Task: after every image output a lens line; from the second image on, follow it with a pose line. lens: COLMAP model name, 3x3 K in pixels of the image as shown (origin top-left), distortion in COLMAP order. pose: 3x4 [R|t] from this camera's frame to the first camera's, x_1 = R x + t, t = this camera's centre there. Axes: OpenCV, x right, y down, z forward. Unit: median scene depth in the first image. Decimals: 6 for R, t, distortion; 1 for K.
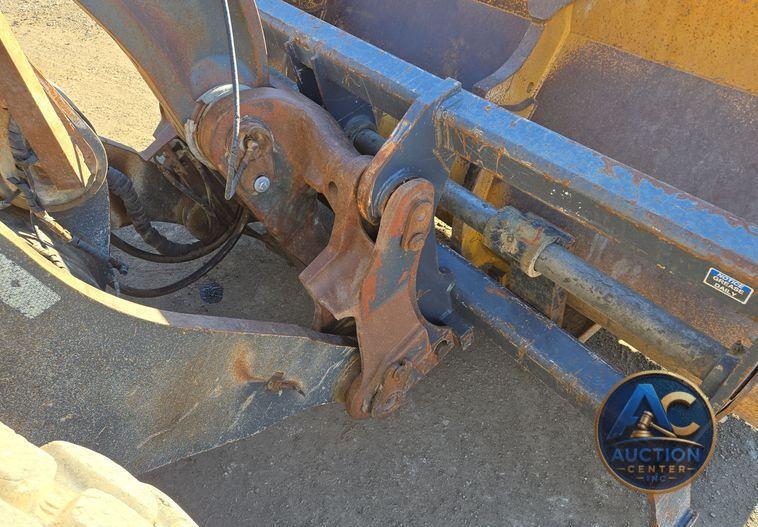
lens RADIAL K [[522.4, 0, 379.3], [0, 522.4, 283.9], [0, 0, 1]] dist [0.090285, -0.081169]
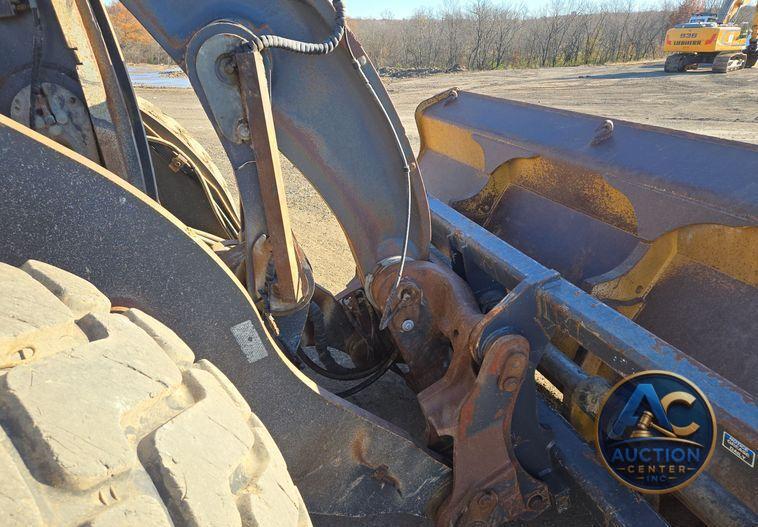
lens RADIAL K [[522.4, 0, 379.3], [0, 522.4, 283.9], [0, 0, 1]] dist [0.090285, -0.081169]
pose [[0.933183, 0.138506, -0.331640, 0.150373], [-0.241441, 0.925122, -0.293010, 0.133253], [0.266224, 0.353503, 0.896750, -0.285061]]
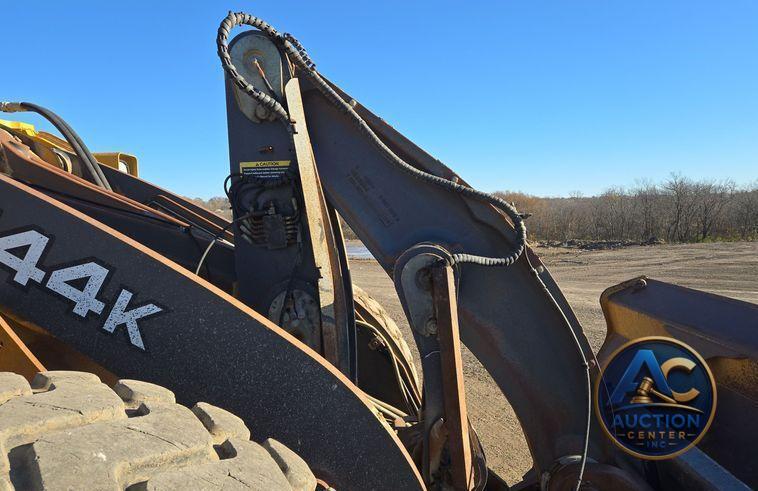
lens RADIAL K [[524.2, 0, 379.0], [0, 524.2, 245.5], [0, 0, 1]] dist [0.078215, -0.059020]
pose [[0.757840, 0.009523, -0.652371, 0.219541], [-0.434962, 0.752649, -0.494296, 0.131378], [0.486299, 0.658354, 0.574529, -0.423035]]
